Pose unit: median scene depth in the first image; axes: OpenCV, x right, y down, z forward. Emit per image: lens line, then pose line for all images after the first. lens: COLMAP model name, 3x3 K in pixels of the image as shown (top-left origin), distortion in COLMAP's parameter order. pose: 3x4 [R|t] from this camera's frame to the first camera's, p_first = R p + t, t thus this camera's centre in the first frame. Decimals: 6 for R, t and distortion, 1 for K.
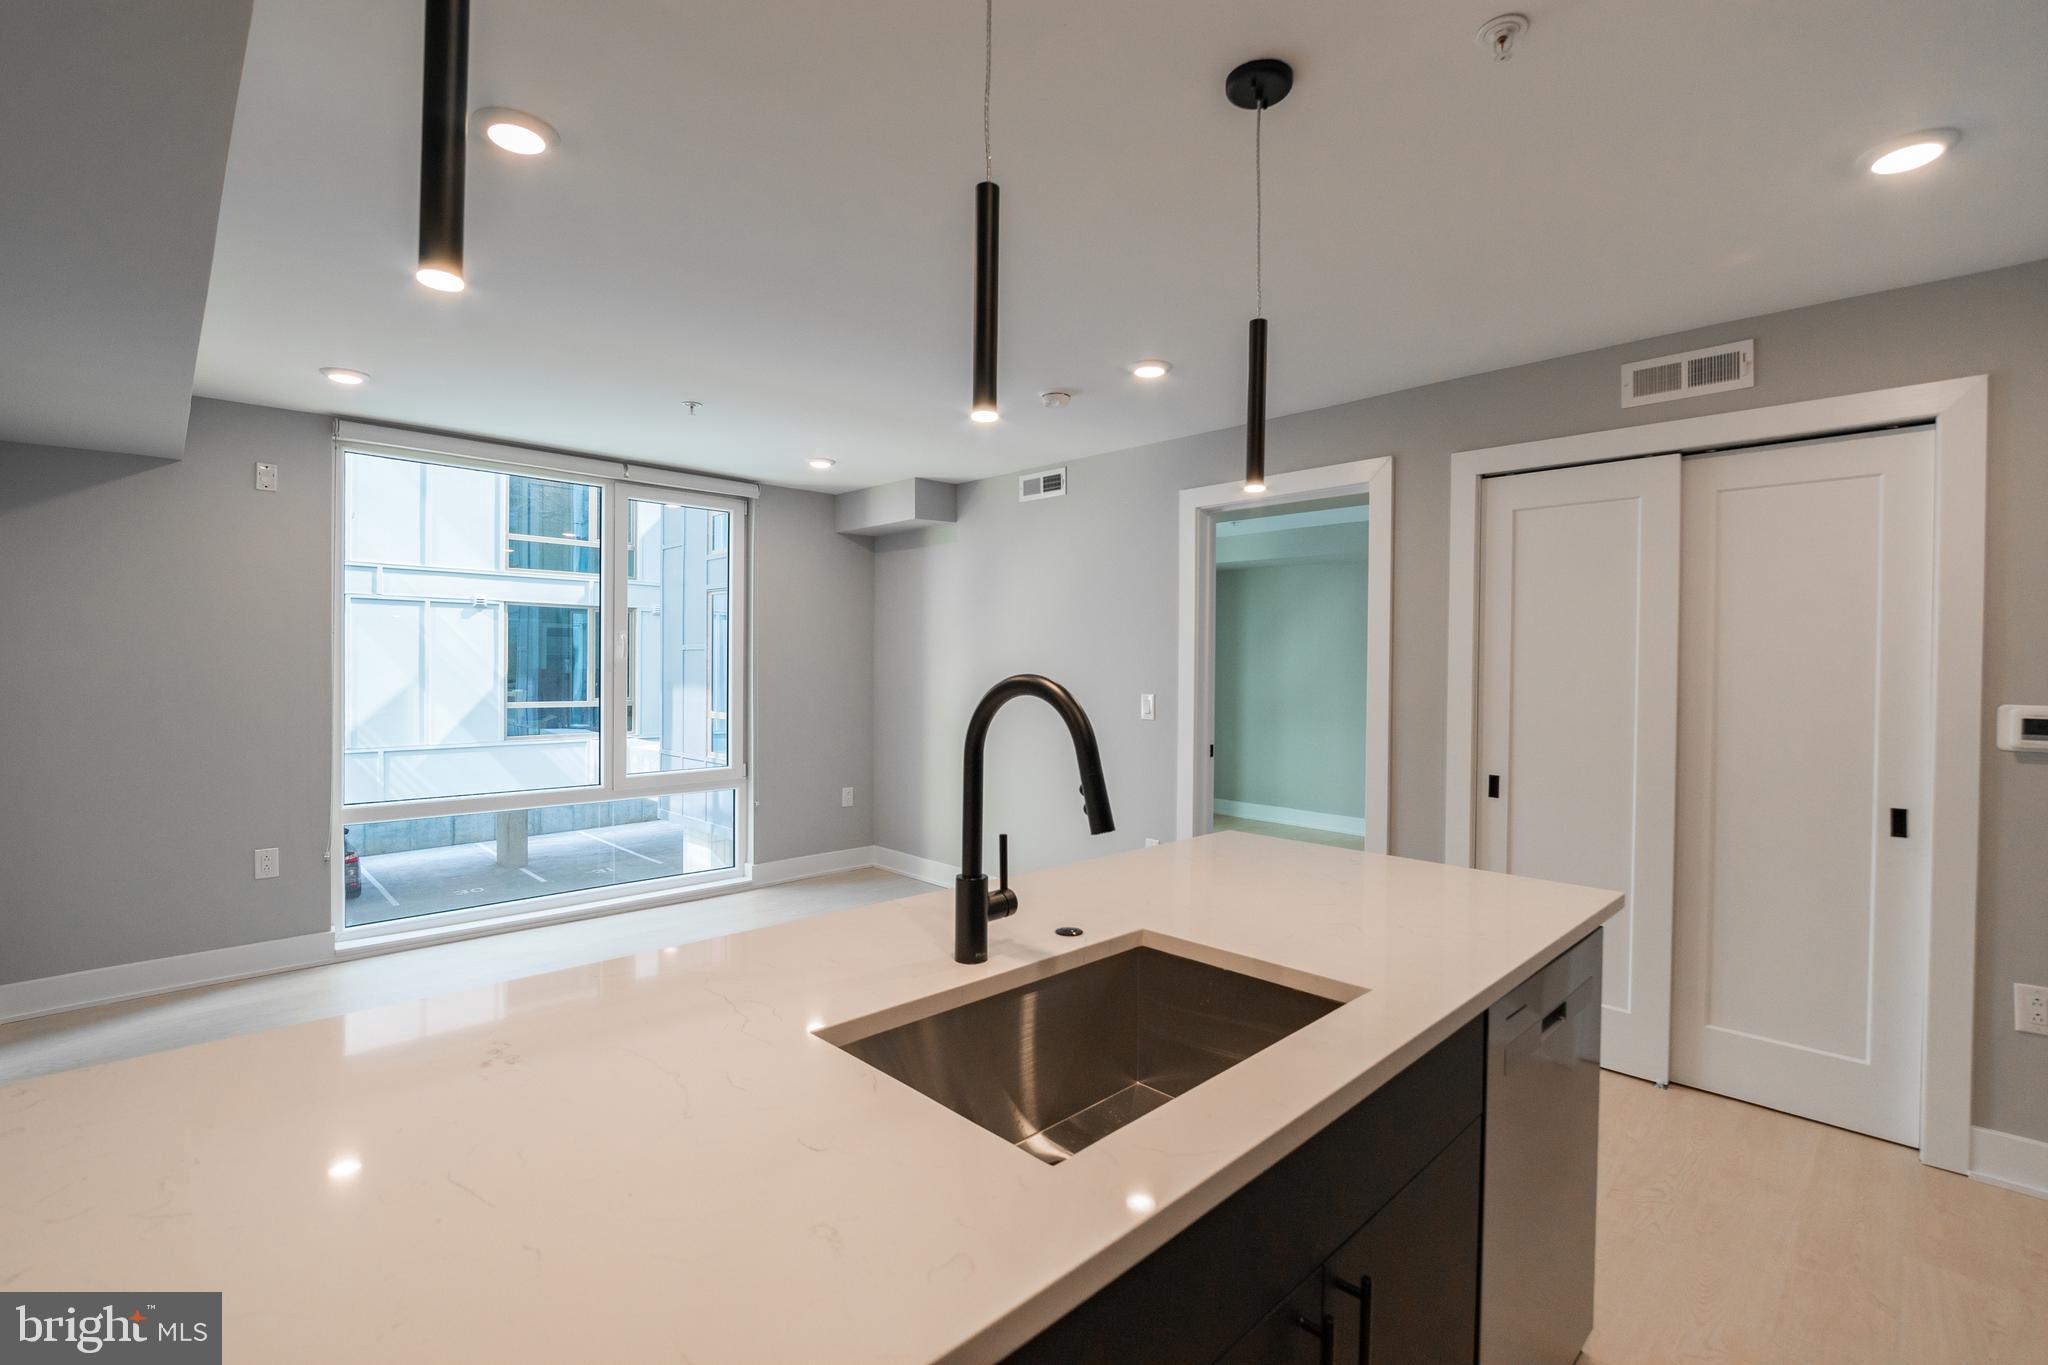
lens RADIAL K [[913.5, 0, 1030.5], [0, 913.5, 676.9], [0, 0, 1]] dist [-0.002848, 0.001091]
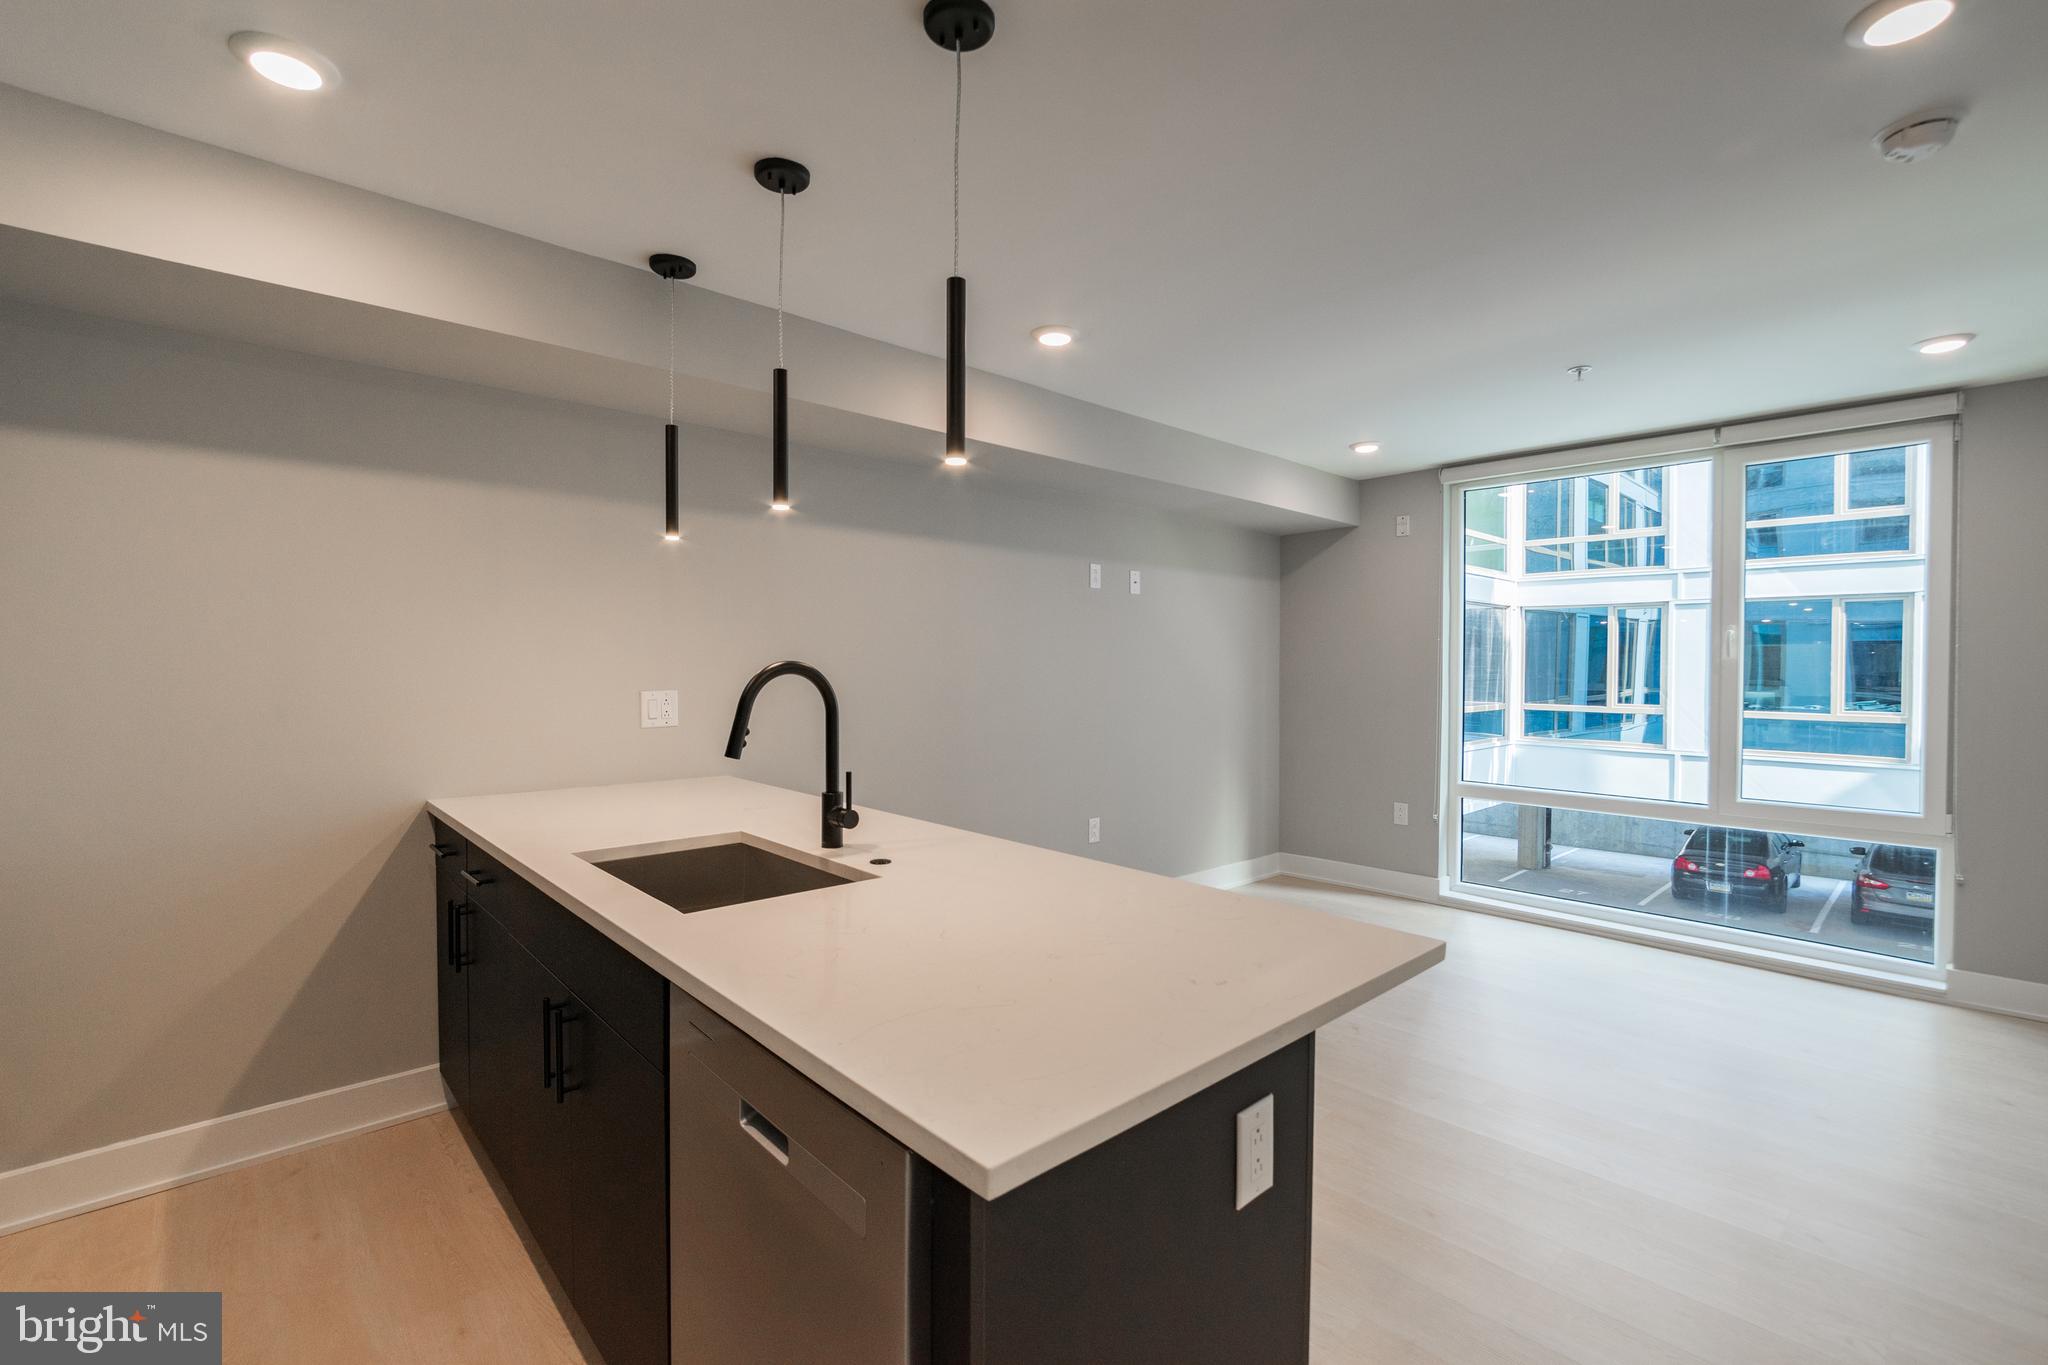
lens RADIAL K [[913.5, 0, 1030.5], [0, 913.5, 676.9], [0, 0, 1]] dist [-0.002848, 0.001091]
pose [[-0.037286, 0.004292, -0.999295, 1.421283], [-0.017299, 0.999838, 0.004940, 0.011282], [0.999155, 0.017471, -0.037206, 1.346438]]
